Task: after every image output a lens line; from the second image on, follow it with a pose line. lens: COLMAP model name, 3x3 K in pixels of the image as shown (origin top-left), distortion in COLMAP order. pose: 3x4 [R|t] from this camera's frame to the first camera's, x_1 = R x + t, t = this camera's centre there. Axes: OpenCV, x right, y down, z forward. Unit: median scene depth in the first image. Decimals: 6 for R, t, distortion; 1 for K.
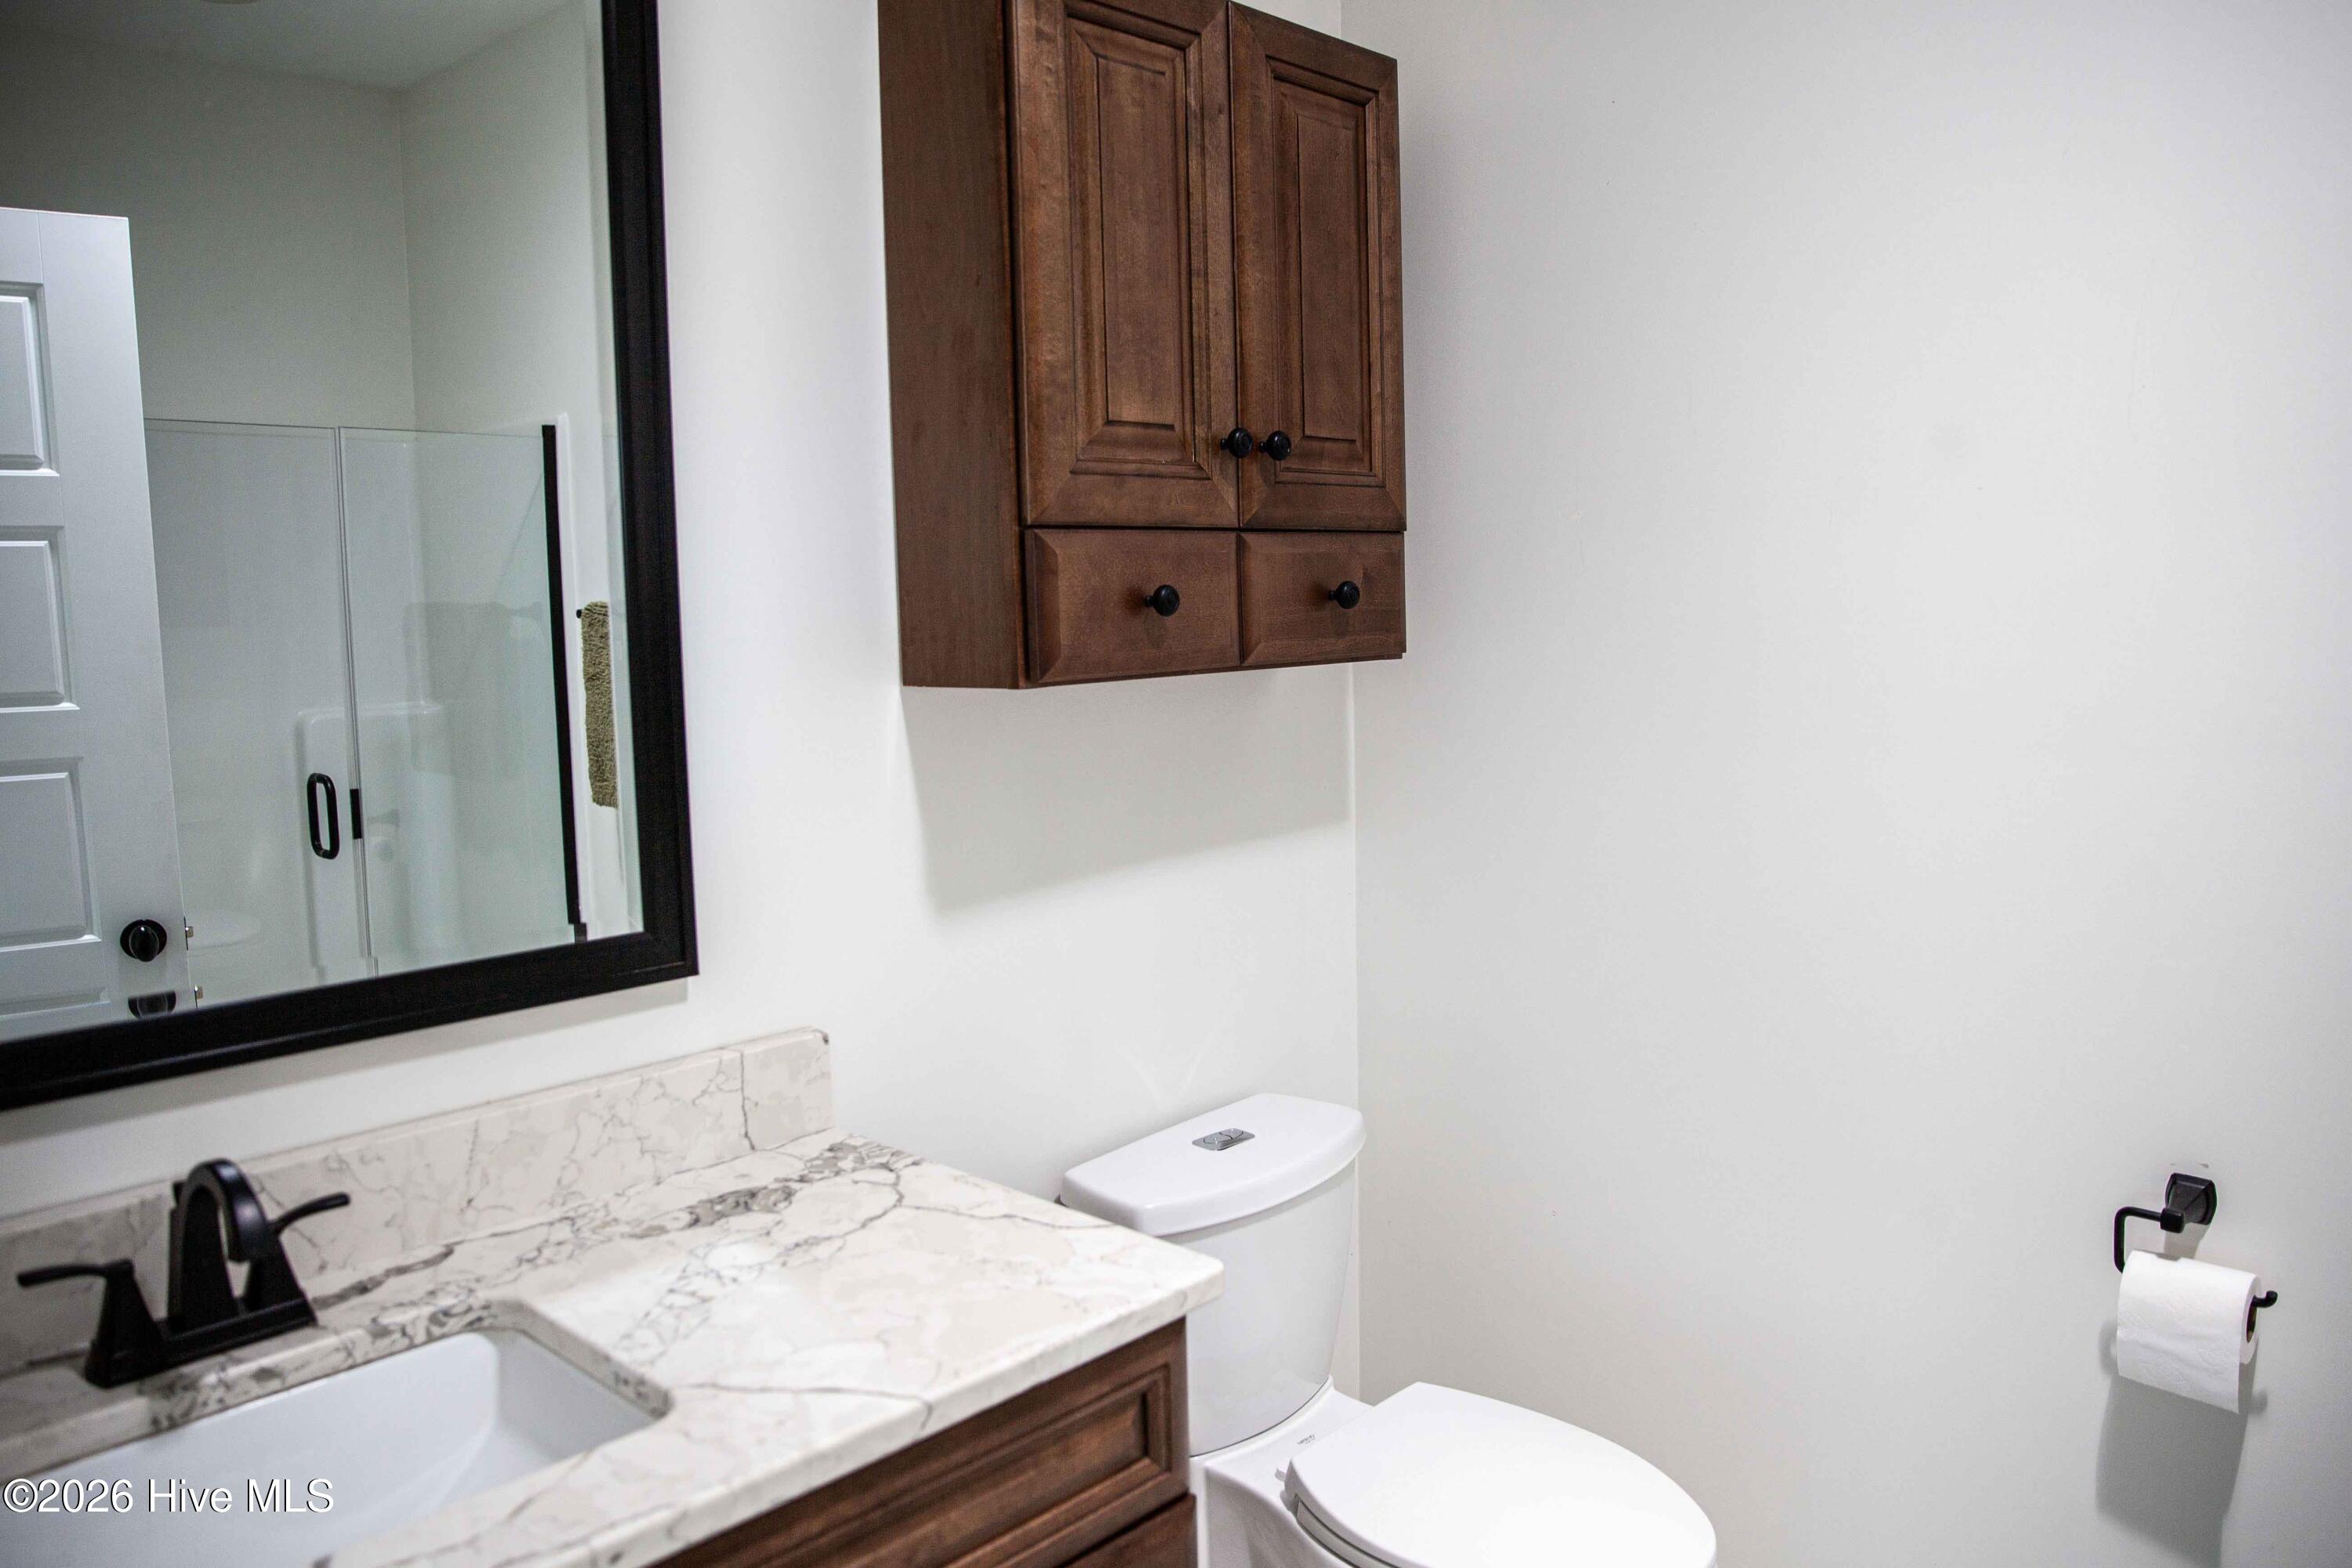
lens RADIAL K [[1660.2, 0, 1180.2], [0, 1660.2, 778.2], [0, 0, 1]] dist [-0.098978, 0.077278]
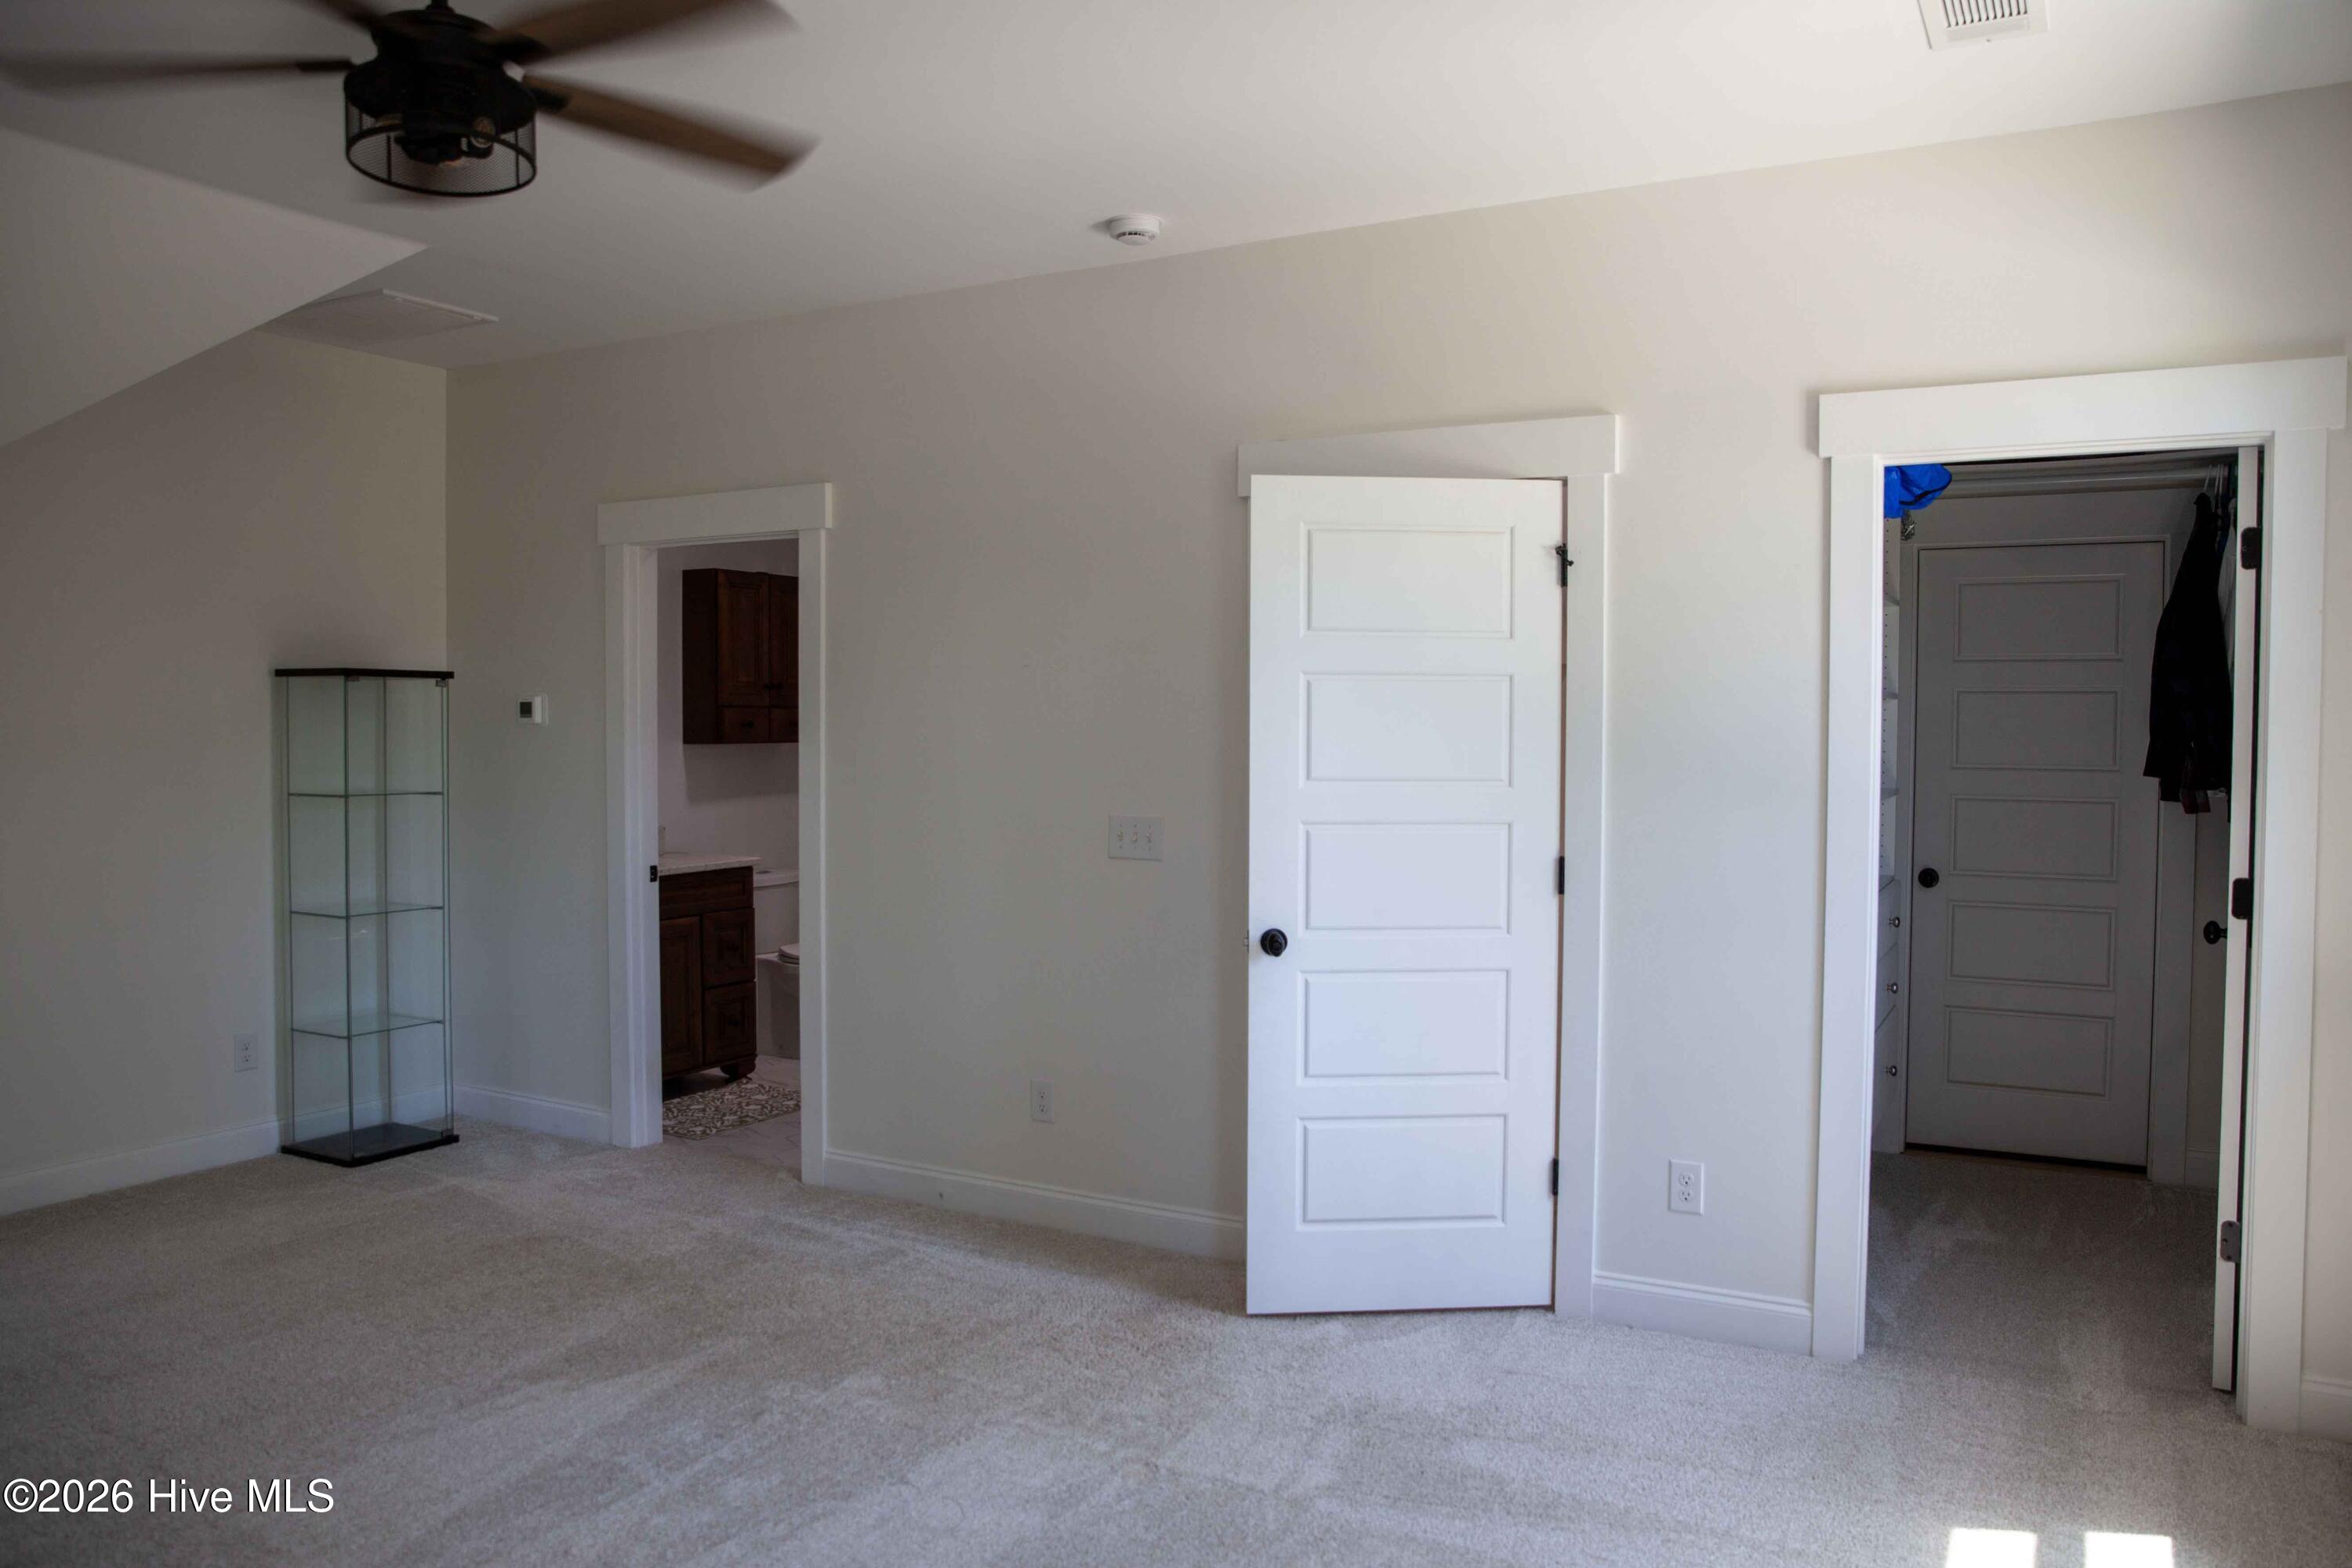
lens RADIAL K [[1660.2, 0, 1174.1], [0, 1660.2, 782.5], [0, 0, 1]] dist [-0.098978, 0.077278]
pose [[0.964737, 0.016703, 0.262685, -0.067202], [0.004254, 0.996865, -0.079012, 0.355156], [-0.263181, 0.077344, 0.961641, -3.125398]]
